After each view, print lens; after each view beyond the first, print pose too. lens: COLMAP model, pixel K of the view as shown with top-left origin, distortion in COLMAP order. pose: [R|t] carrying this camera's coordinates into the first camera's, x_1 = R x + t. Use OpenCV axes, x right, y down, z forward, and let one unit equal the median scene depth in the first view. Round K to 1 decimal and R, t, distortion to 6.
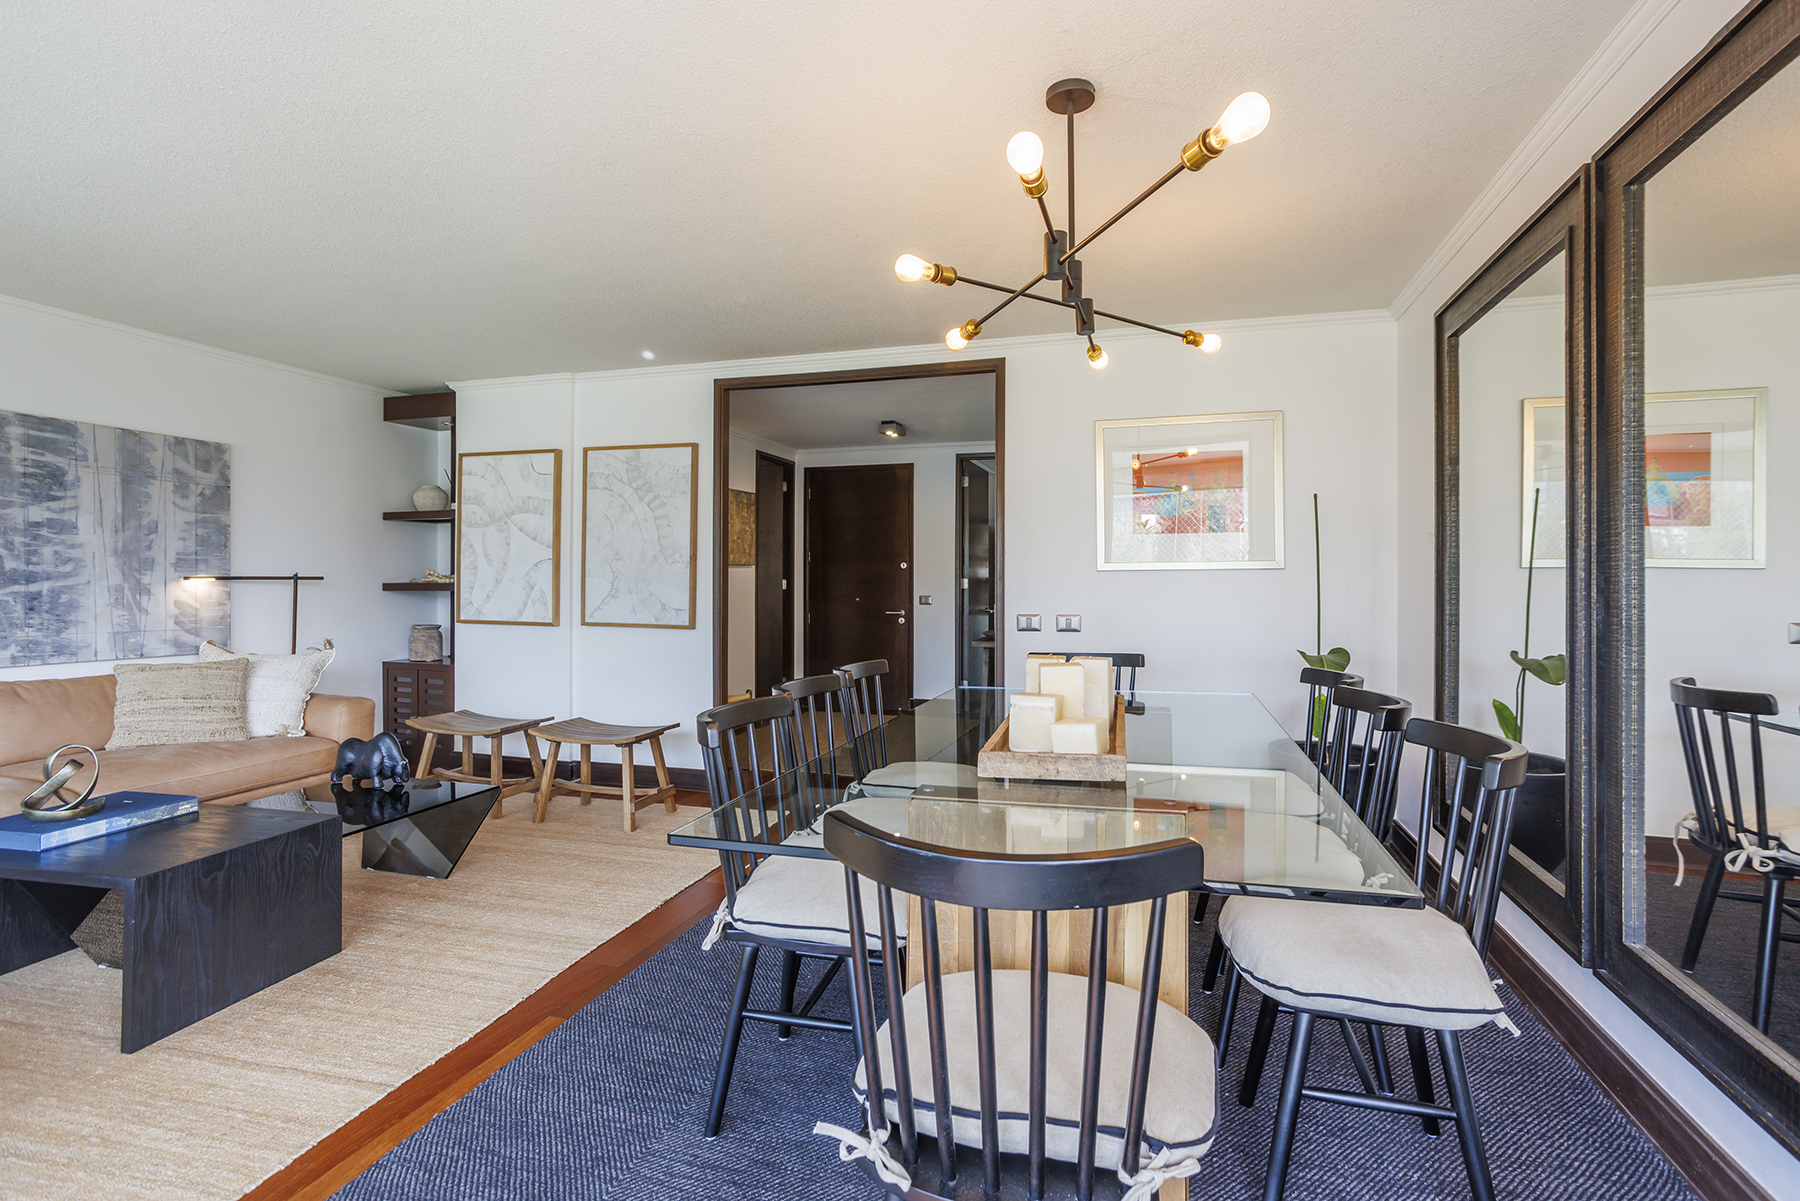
lens RADIAL K [[874.2, 0, 911.2], [0, 874.2, 579.7], [0, 0, 1]] dist [-0.031624, 0.020517]
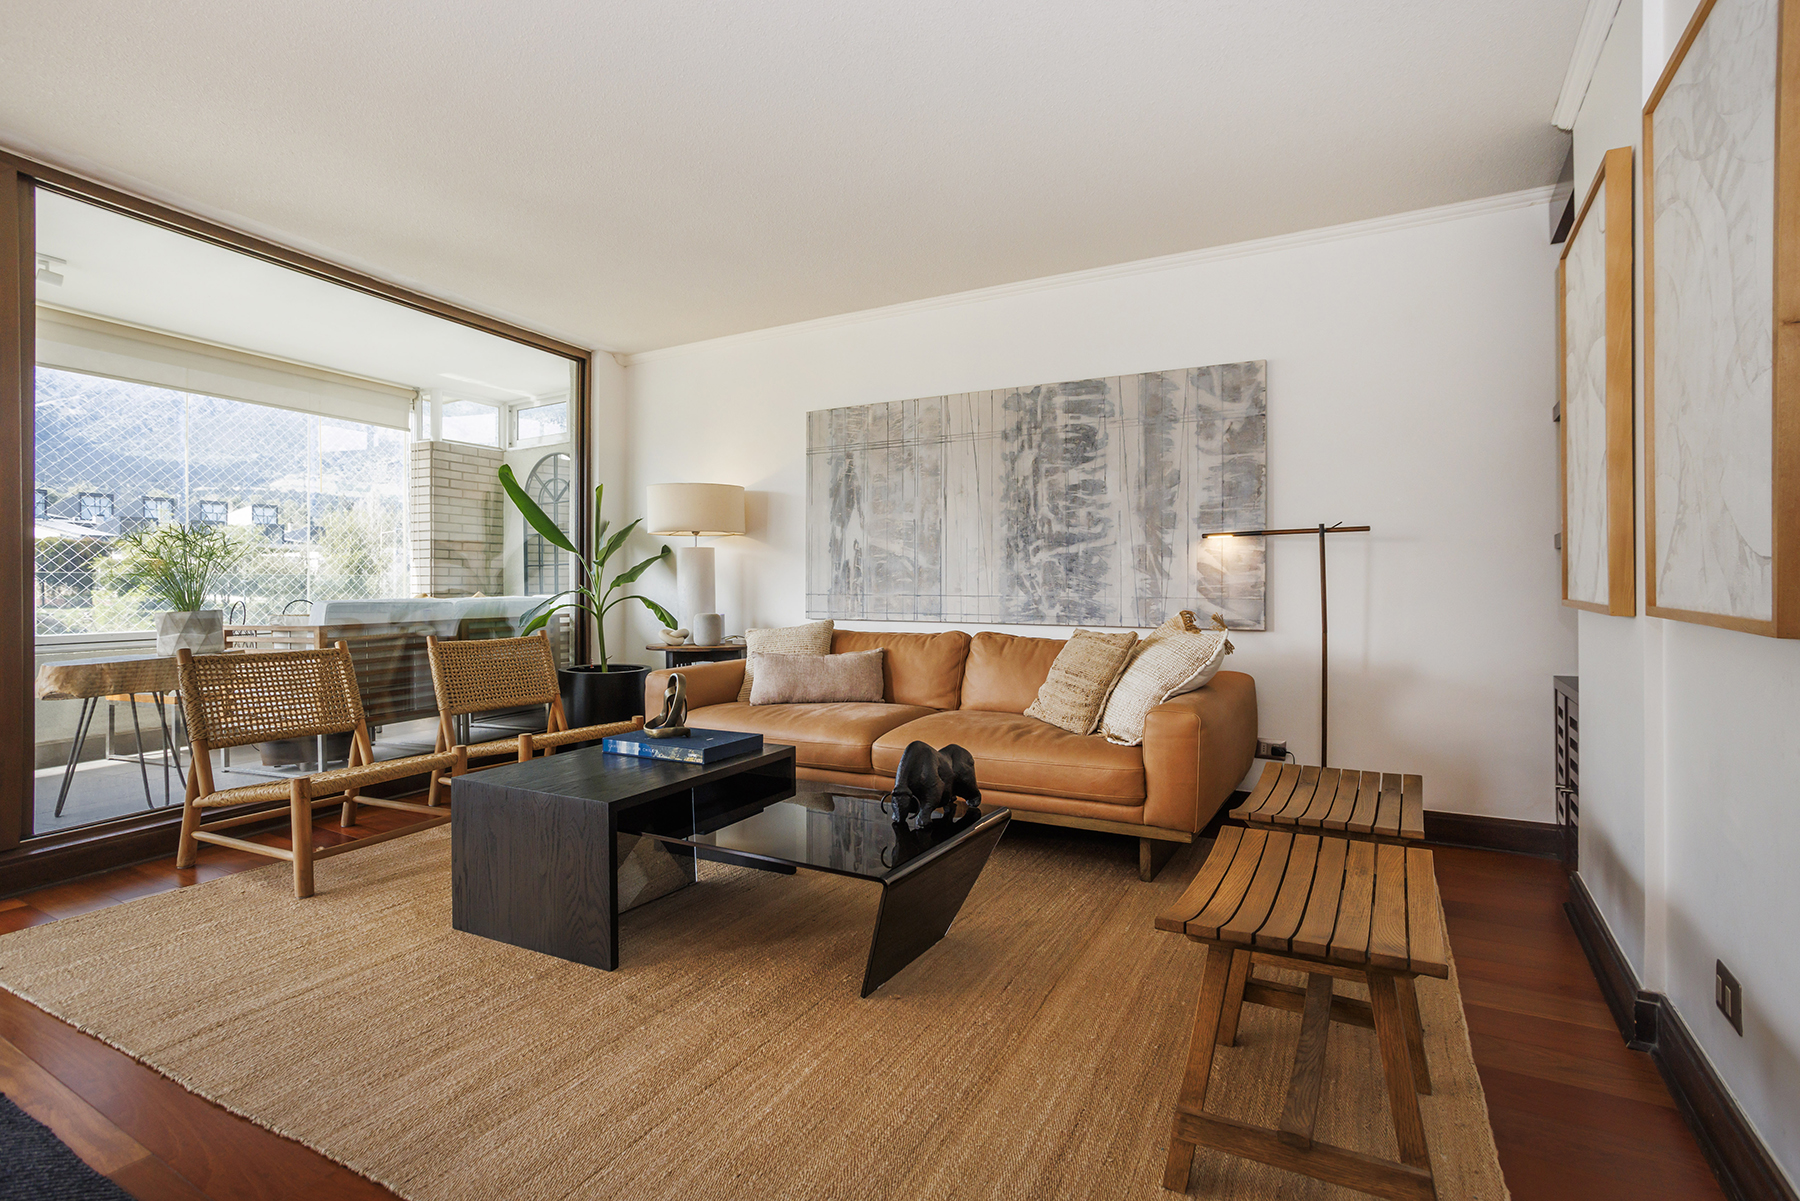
lens RADIAL K [[874.2, 0, 897.5], [0, 874.2, 587.1], [0, 0, 1]] dist [-0.031624, 0.020517]
pose [[-0.223428, -0.001310, -0.974720, 0.035642], [0.000354, 0.999999, -0.001426, 0.050075], [0.974720, -0.000664, -0.223427, 0.933974]]
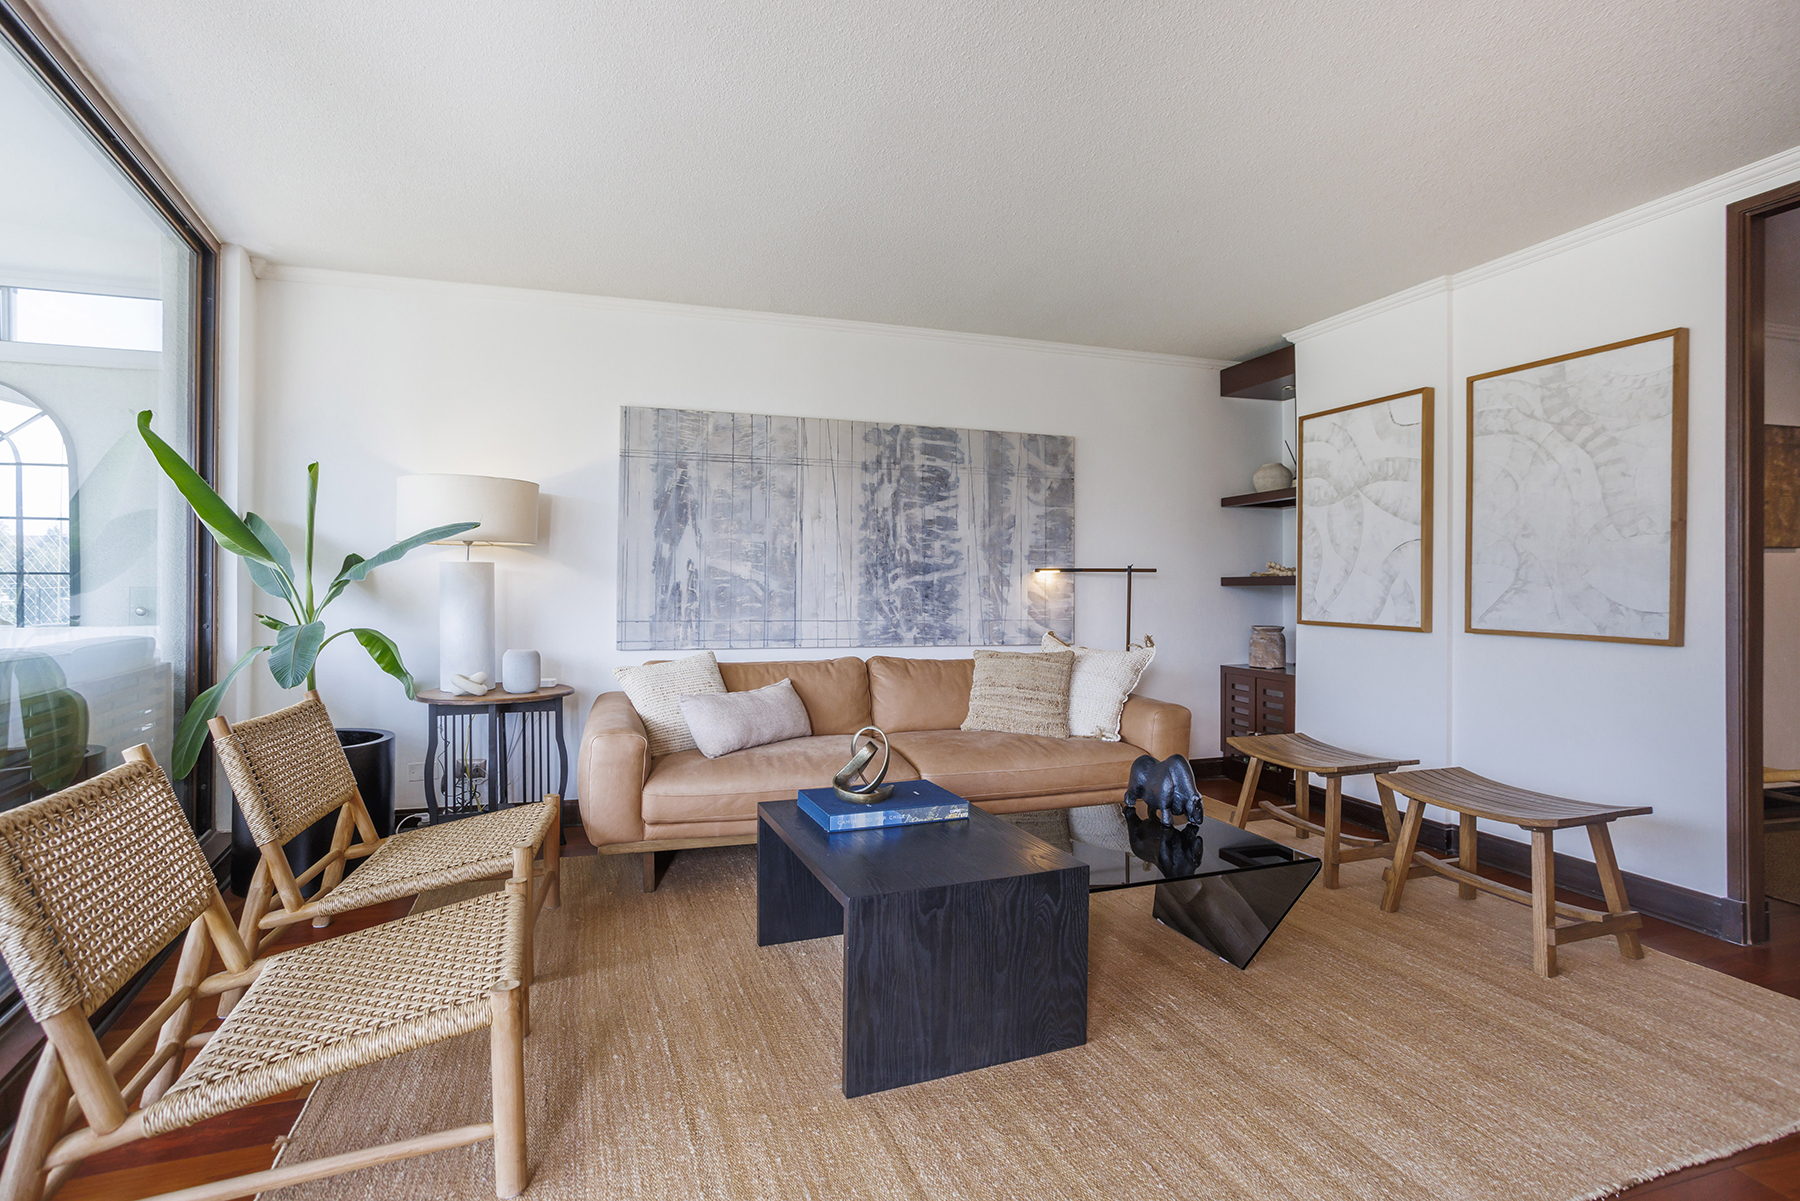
lens RADIAL K [[874.2, 0, 894.4], [0, 874.2, 584.1], [0, 0, 1]] dist [-0.031624, 0.020517]
pose [[0.570139, -0.002469, -0.821544, -0.085726], [-0.001988, 0.999988, -0.004385, 0.020509], [0.821546, 0.004133, 0.570128, 0.278709]]
